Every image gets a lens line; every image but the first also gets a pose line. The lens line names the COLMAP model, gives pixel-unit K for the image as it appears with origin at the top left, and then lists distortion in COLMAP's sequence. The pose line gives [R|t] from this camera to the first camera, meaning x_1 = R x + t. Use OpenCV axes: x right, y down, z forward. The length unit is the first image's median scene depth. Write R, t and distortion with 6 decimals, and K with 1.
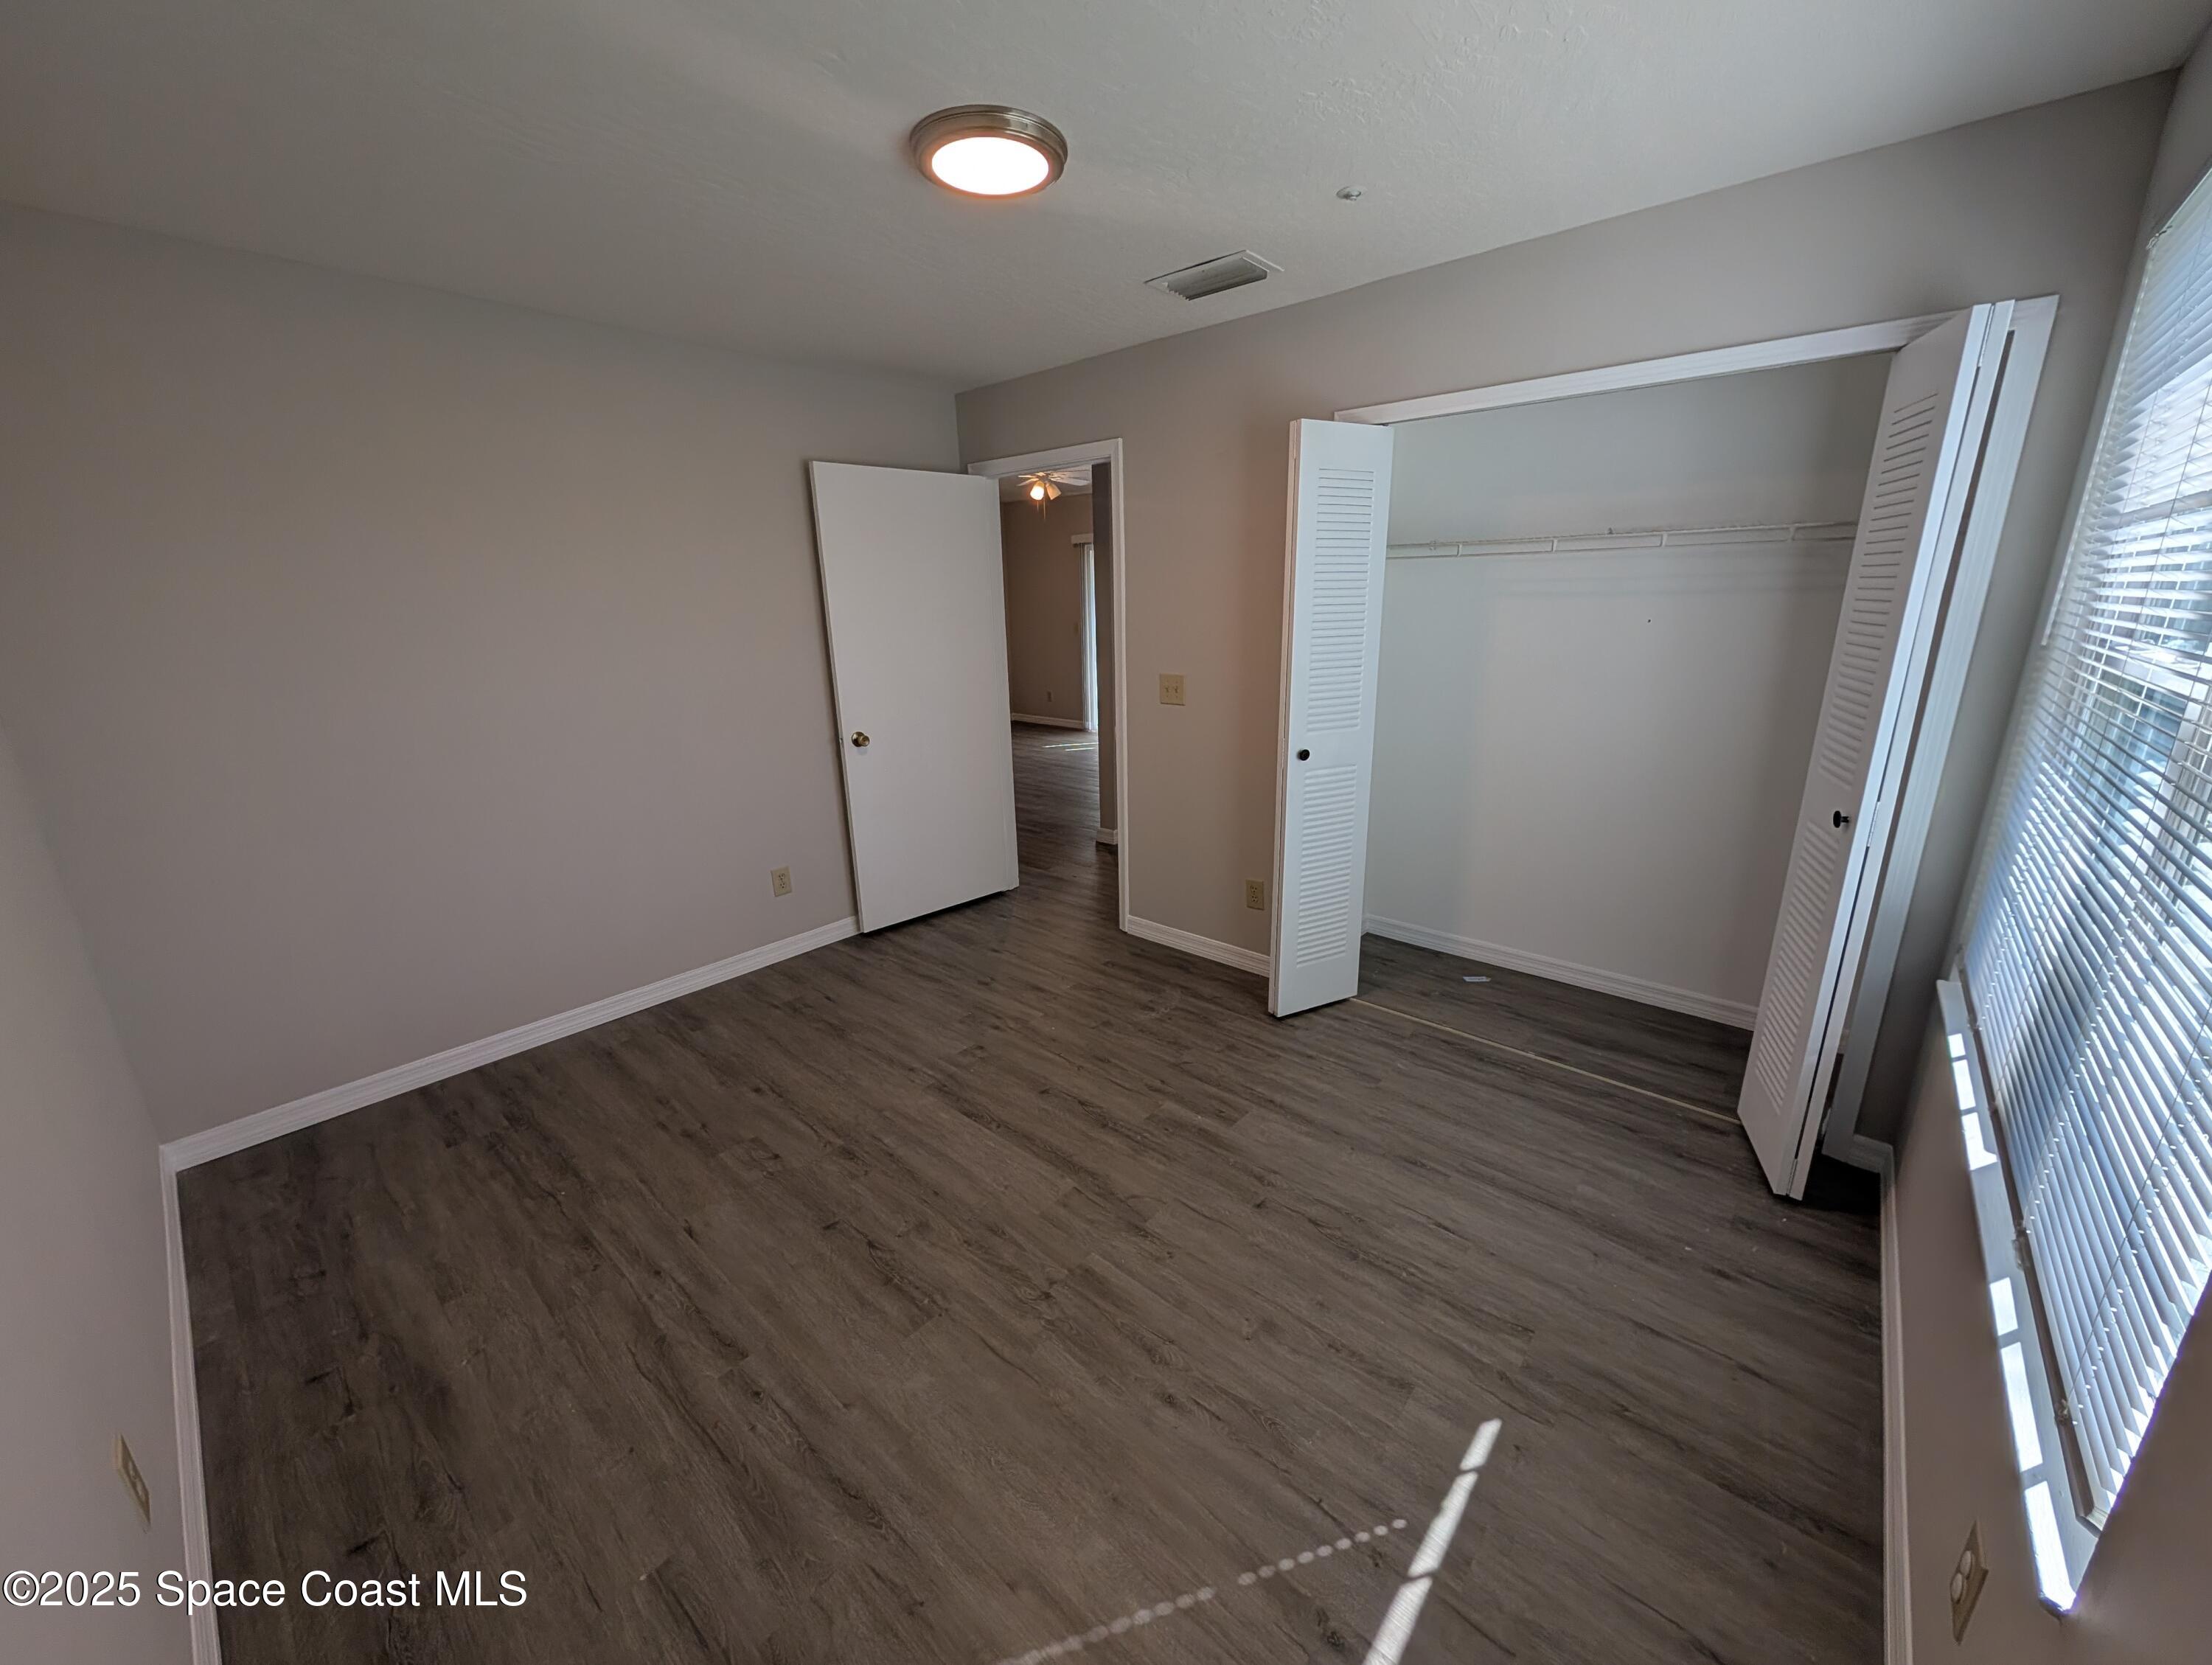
lens RADIAL K [[834.5, 0, 1106.2], [0, 834.5, 831.4], [0, 0, 1]] dist [0.000412, -0.000606]
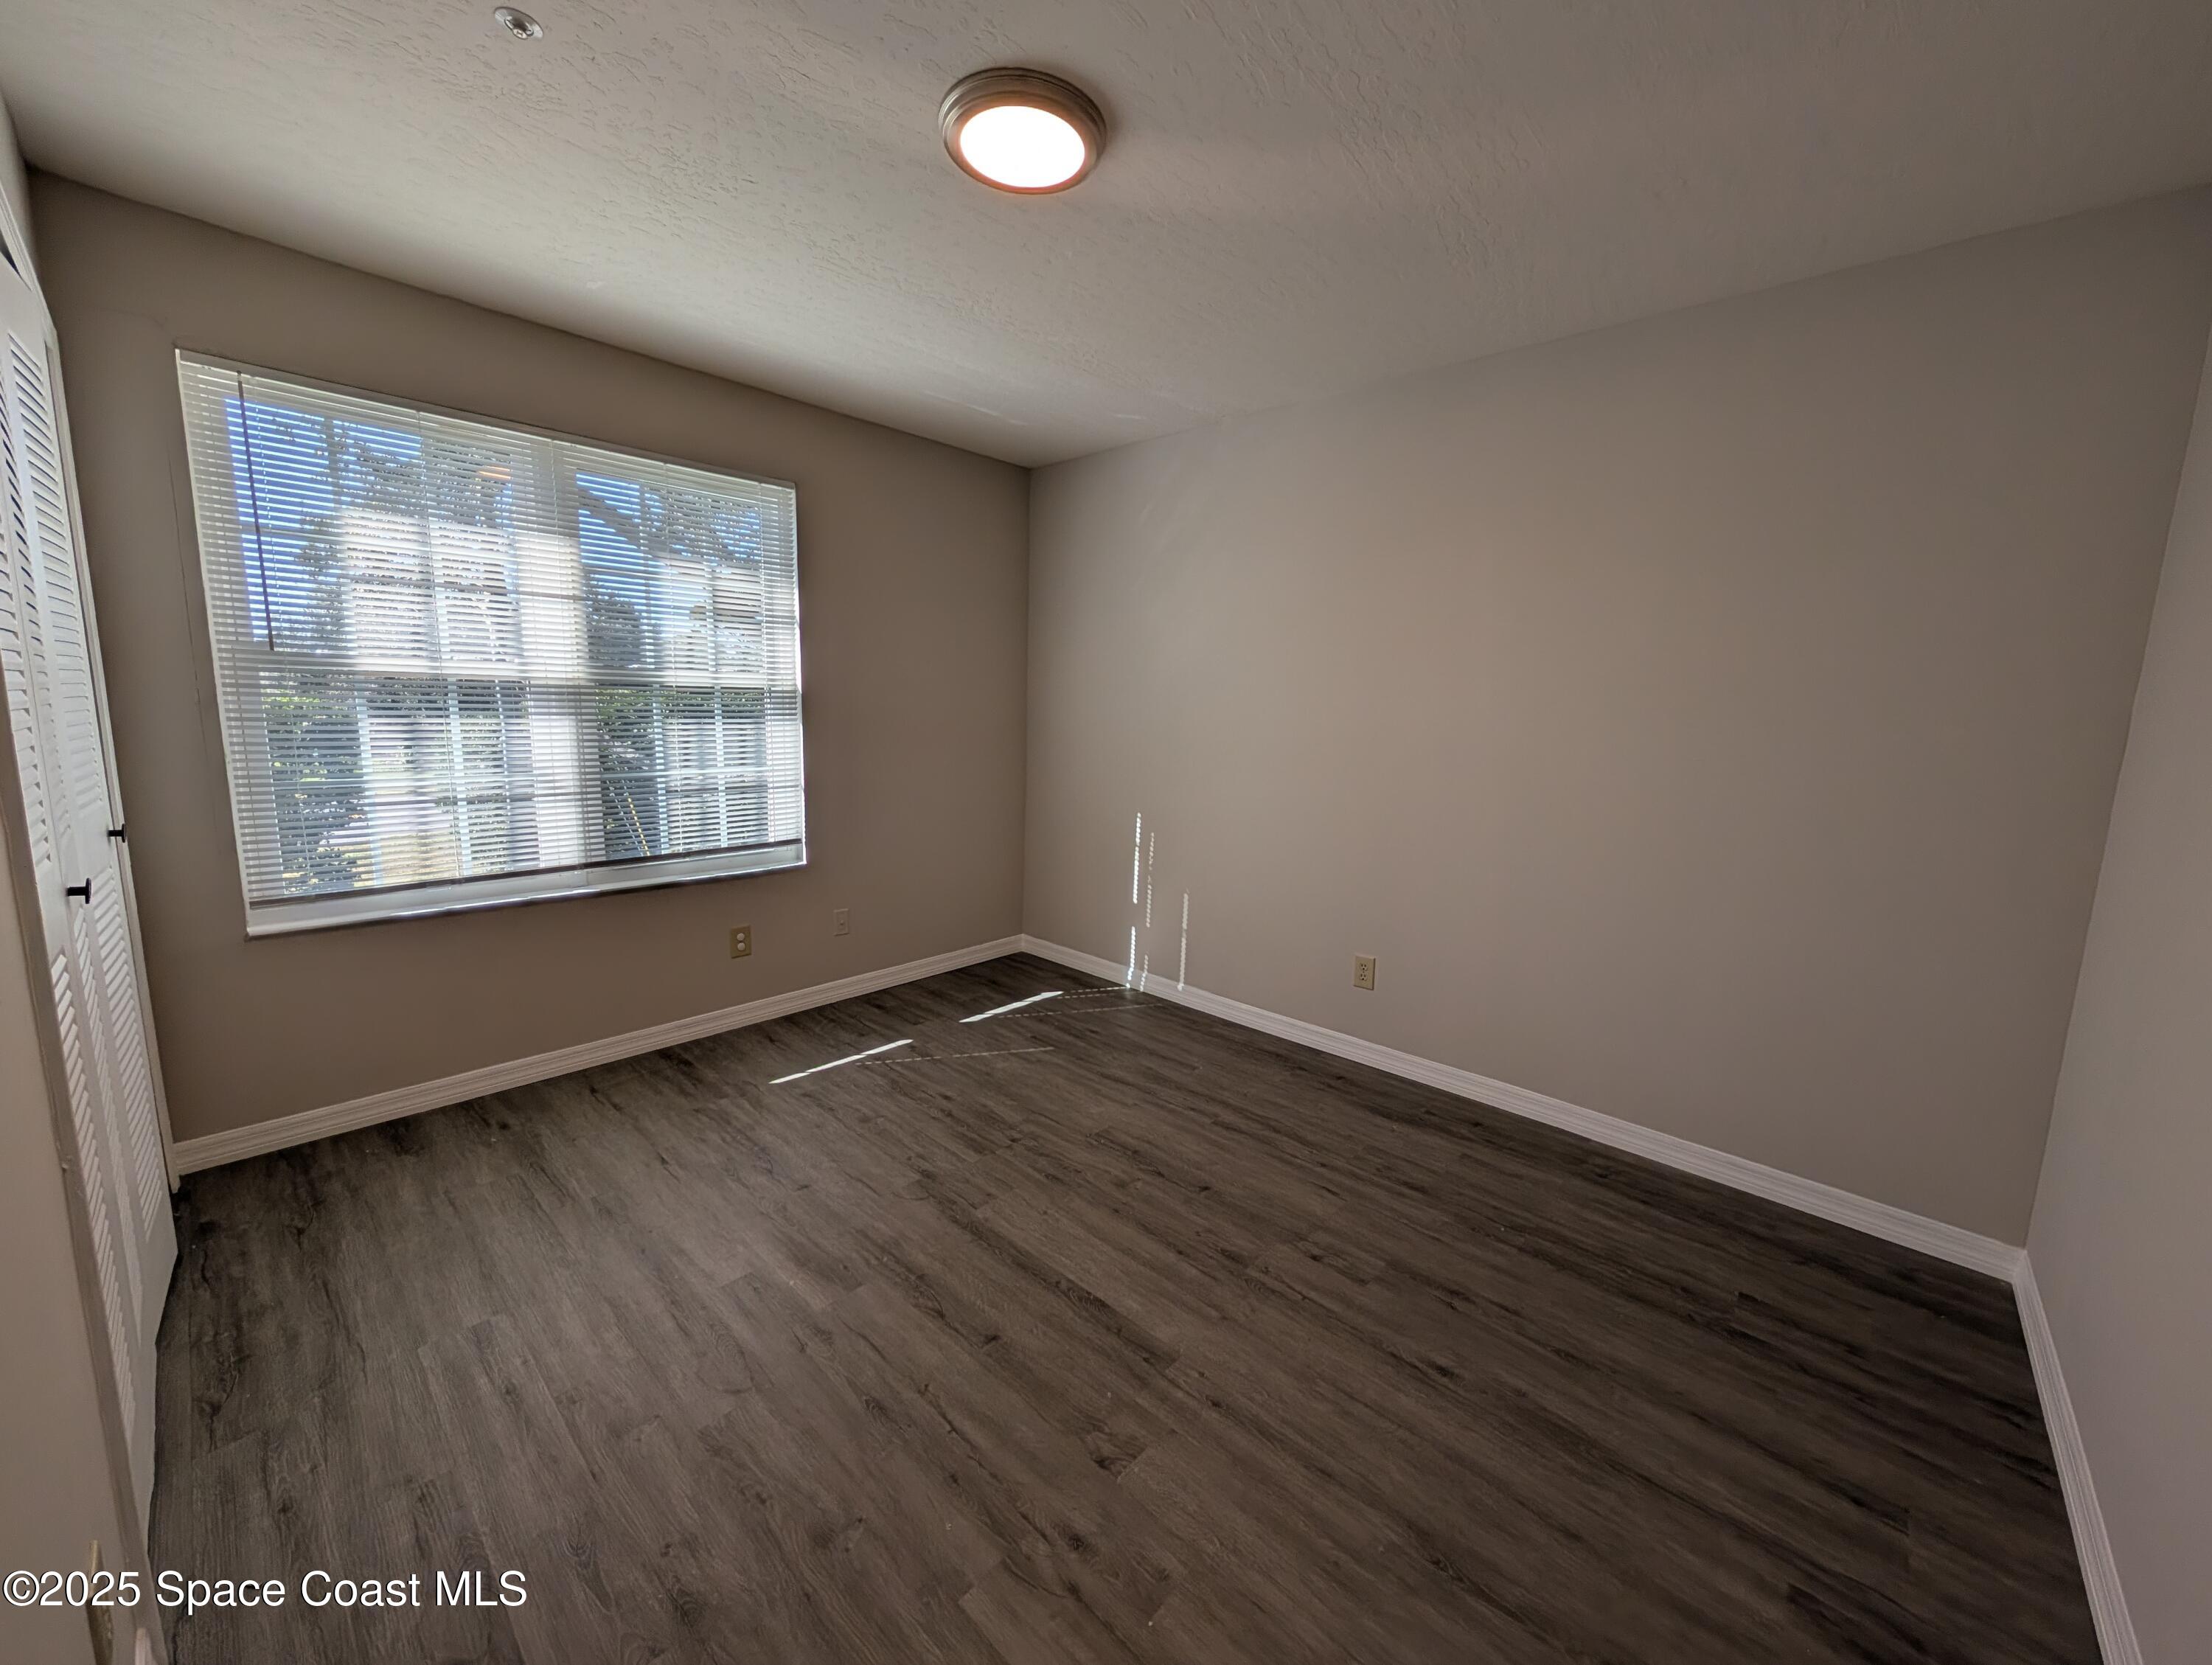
lens RADIAL K [[834.5, 0, 1108.9], [0, 834.5, 825.0], [0, 0, 1]] dist [0.000412, -0.000606]
pose [[-0.999693, -0.014973, 0.019763, -0.218915], [-0.005468, 0.910577, 0.413303, -0.416791], [-0.024184, 0.413068, -0.910379, 1.806001]]
